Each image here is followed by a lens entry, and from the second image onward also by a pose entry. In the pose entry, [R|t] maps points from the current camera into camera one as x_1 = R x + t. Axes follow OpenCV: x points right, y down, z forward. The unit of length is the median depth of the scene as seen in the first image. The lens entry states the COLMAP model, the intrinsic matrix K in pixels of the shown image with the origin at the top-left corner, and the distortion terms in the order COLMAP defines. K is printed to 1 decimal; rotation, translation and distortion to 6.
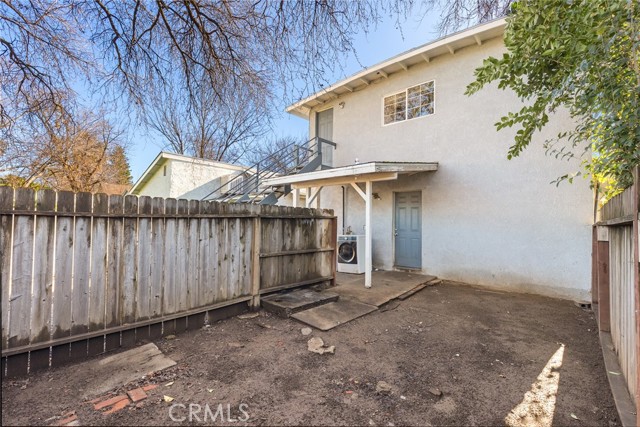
lens RADIAL K [[290.0, 0, 319.2], [0, 290.0, 214.5], [0, 0, 1]] dist [0.001807, 0.000529]
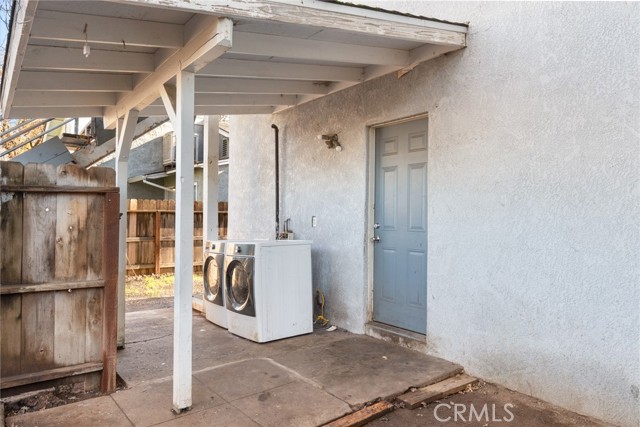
lens RADIAL K [[447.1, 0, 320.3], [0, 447.1, 214.2], [0, 0, 1]] dist [-0.001015, -0.001067]
pose [[0.980072, -0.008423, -0.198465, 0.350979], [0.012425, 0.999744, 0.018927, 0.027450], [0.198254, -0.021016, 0.979925, 0.471549]]
